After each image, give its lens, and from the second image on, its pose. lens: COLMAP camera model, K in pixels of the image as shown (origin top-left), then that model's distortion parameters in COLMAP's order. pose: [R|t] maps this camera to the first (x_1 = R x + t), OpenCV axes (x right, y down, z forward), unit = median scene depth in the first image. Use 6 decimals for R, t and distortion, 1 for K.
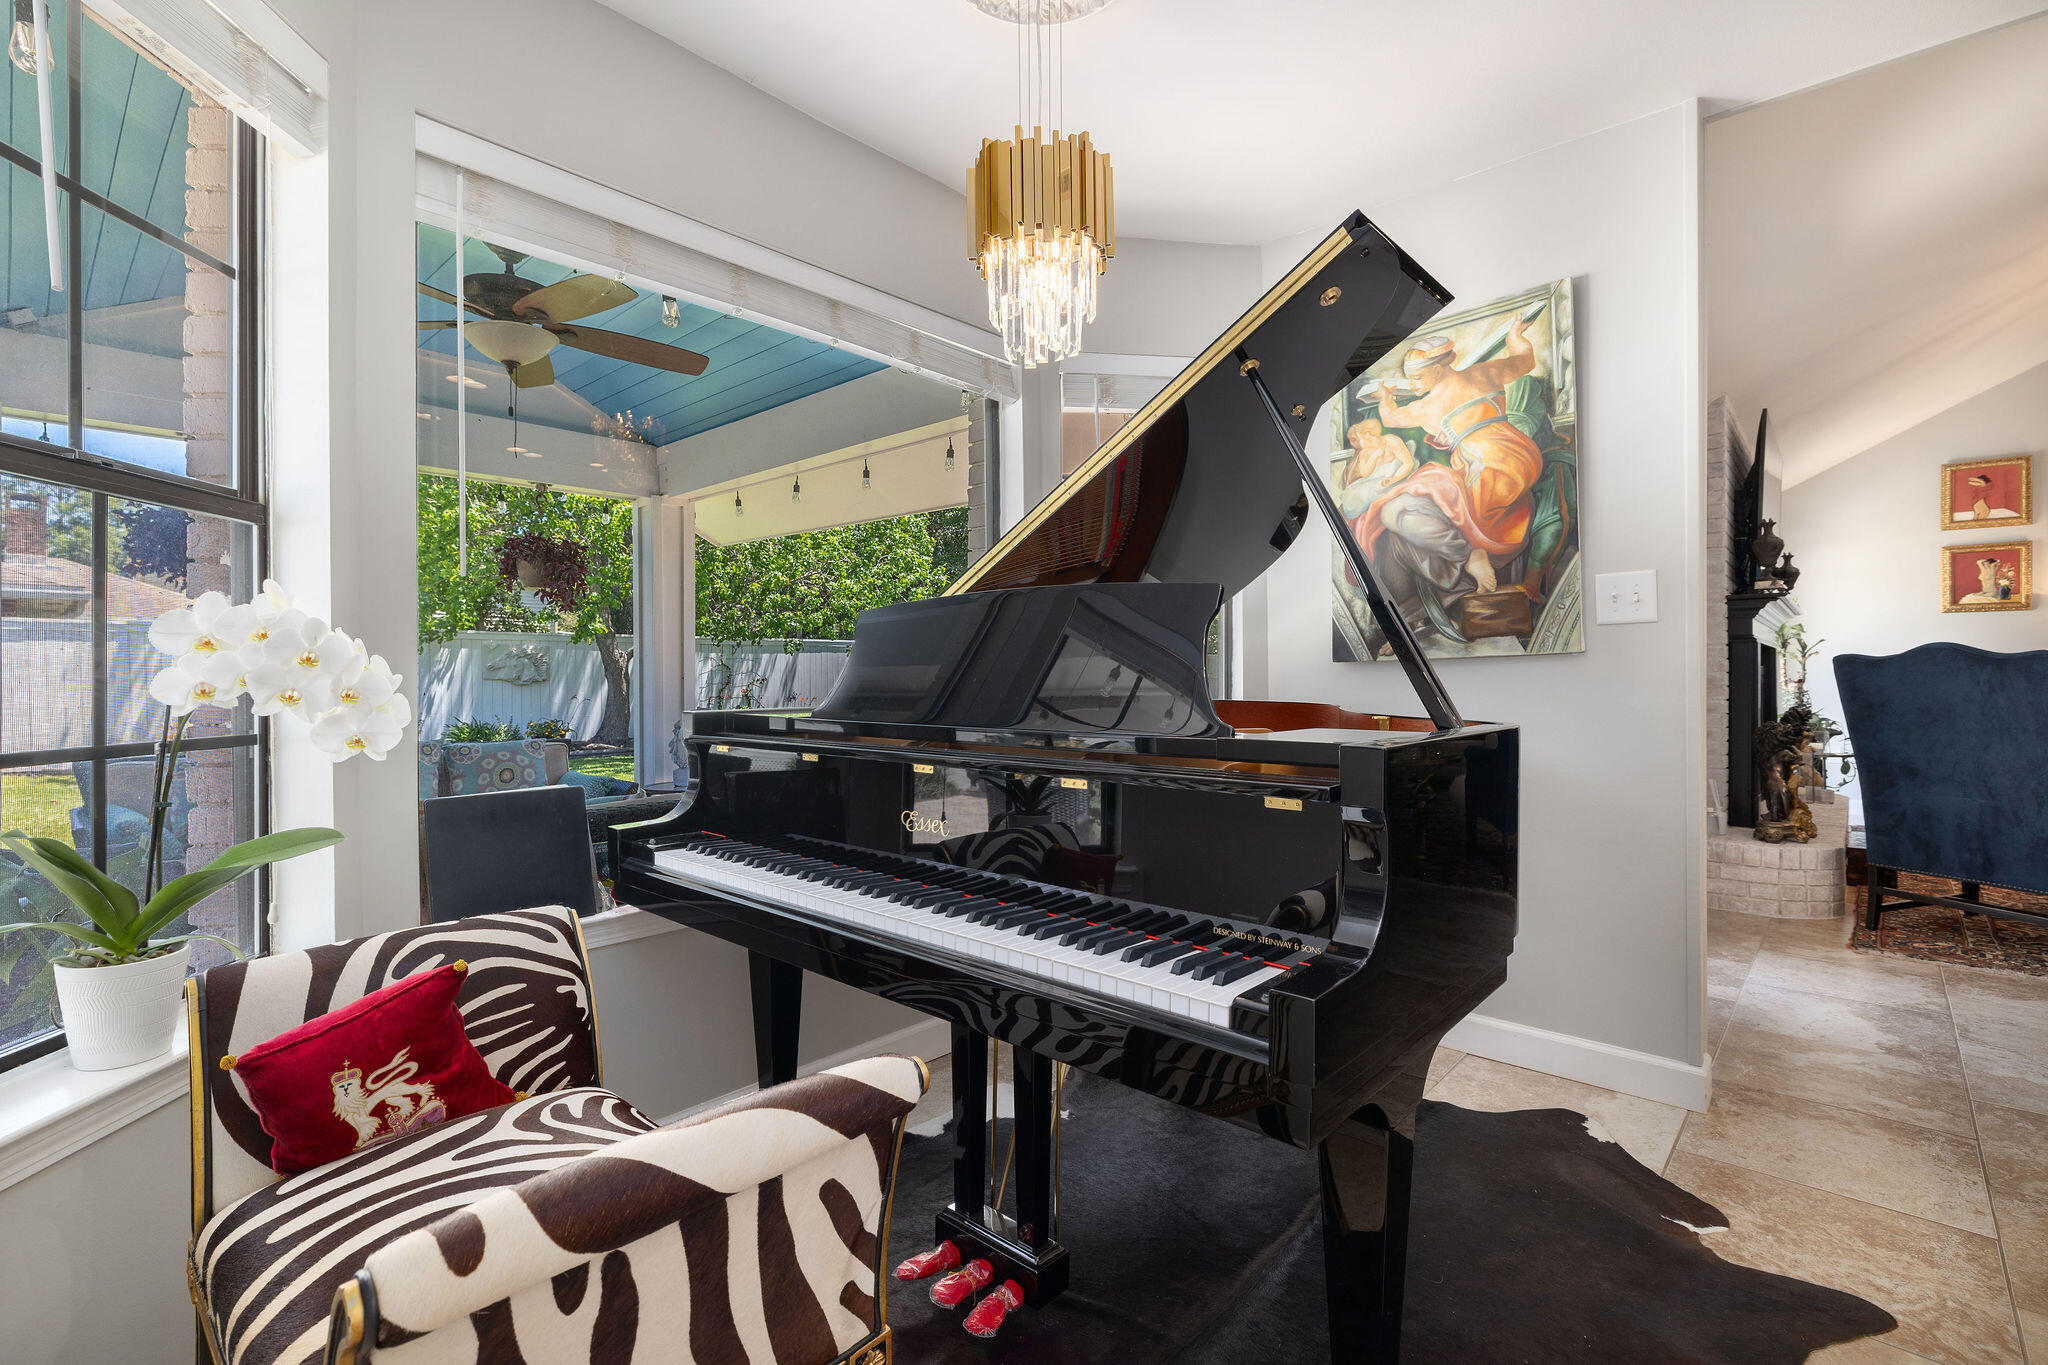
lens RADIAL K [[925.2, 0, 1024.0], [0, 925.2, 682.5], [0, 0, 1]] dist [-0.003827, -0.000544]
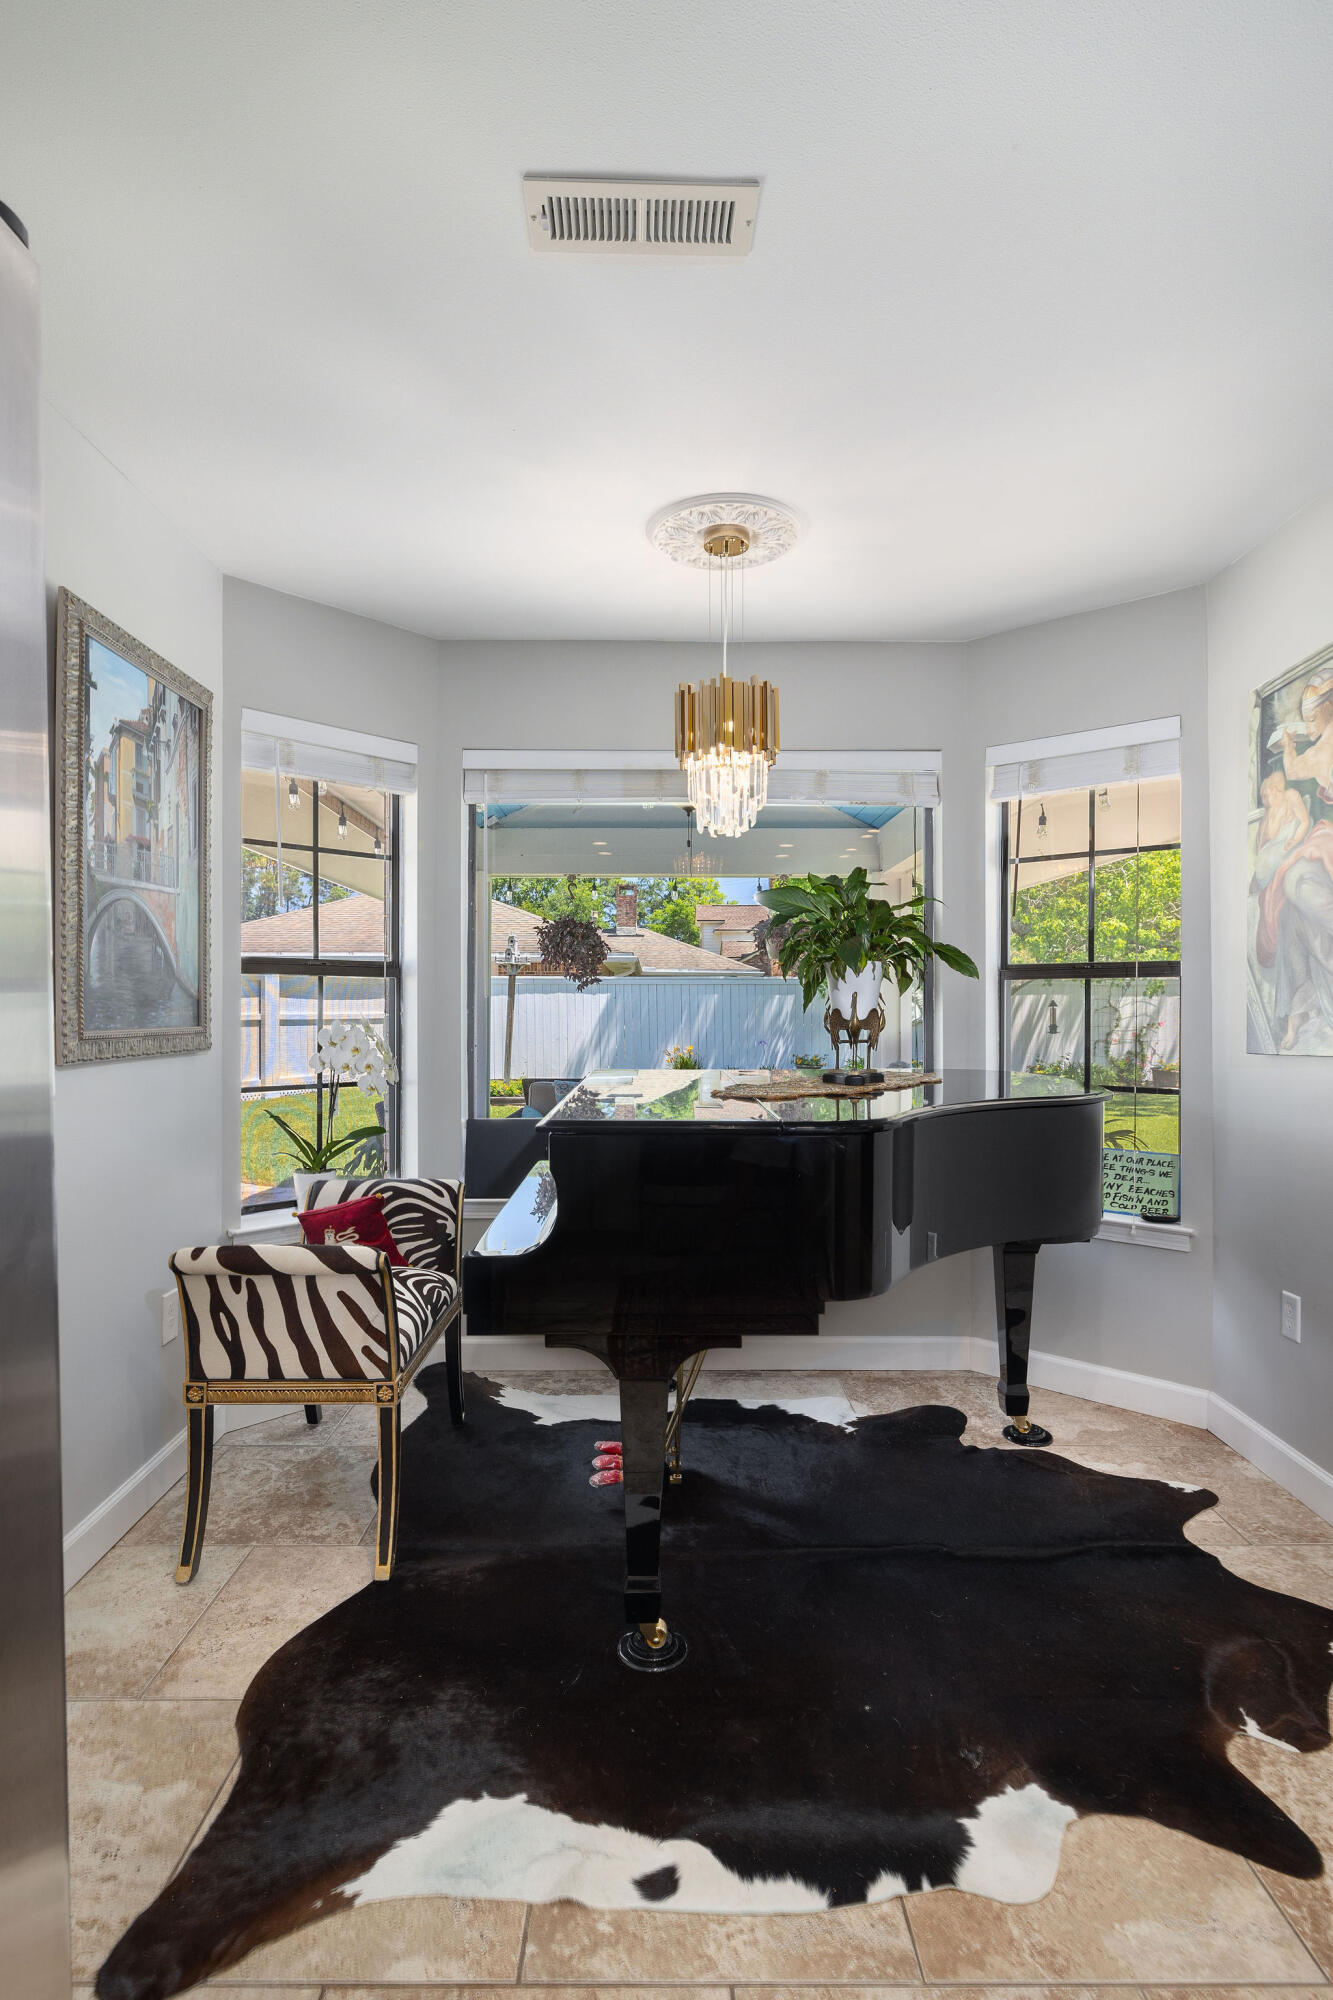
lens RADIAL K [[1020.1, 0, 666.5], [0, 1020.1, 1000.0], [0, 0, 1]] dist [0.001280, 0.000270]
pose [[0.675073, 0.001636, -0.737749, 0.759808], [-0.010089, 0.999925, -0.007014, -0.067379], [0.737682, 0.012178, 0.675039, -0.057919]]
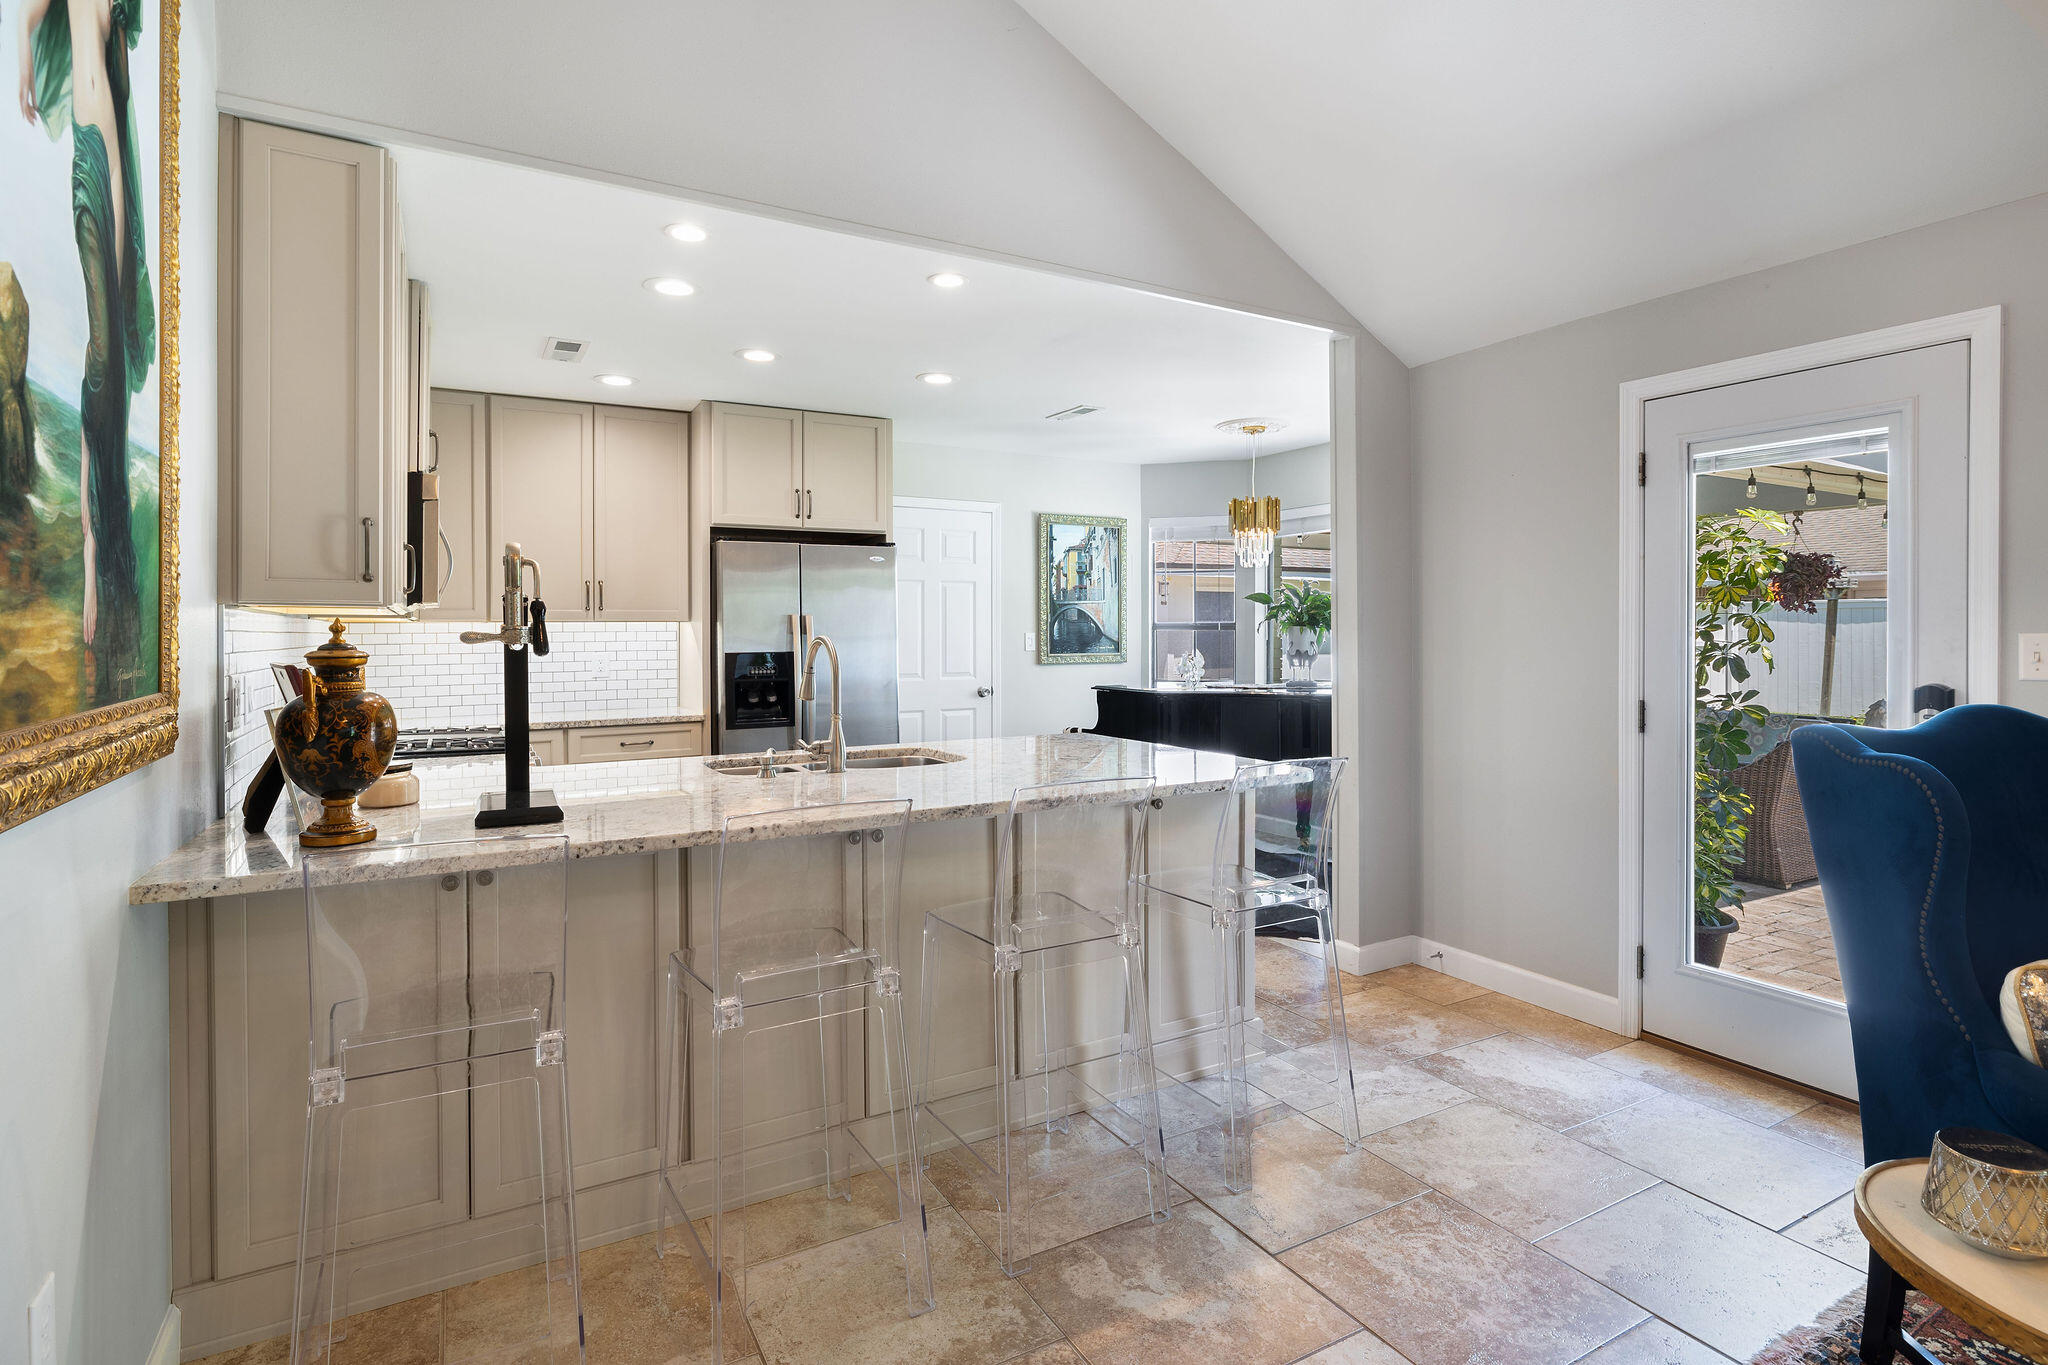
lens RADIAL K [[1044.6, 0, 1028.3], [0, 1044.6, 631.2], [0, 0, 1]] dist [0.001280, 0.000270]
pose [[-0.317266, 0.006801, -0.948312, 2.313370], [-0.000657, 0.999972, 0.007391, -0.121368], [0.948336, 0.002968, -0.317253, 0.933974]]
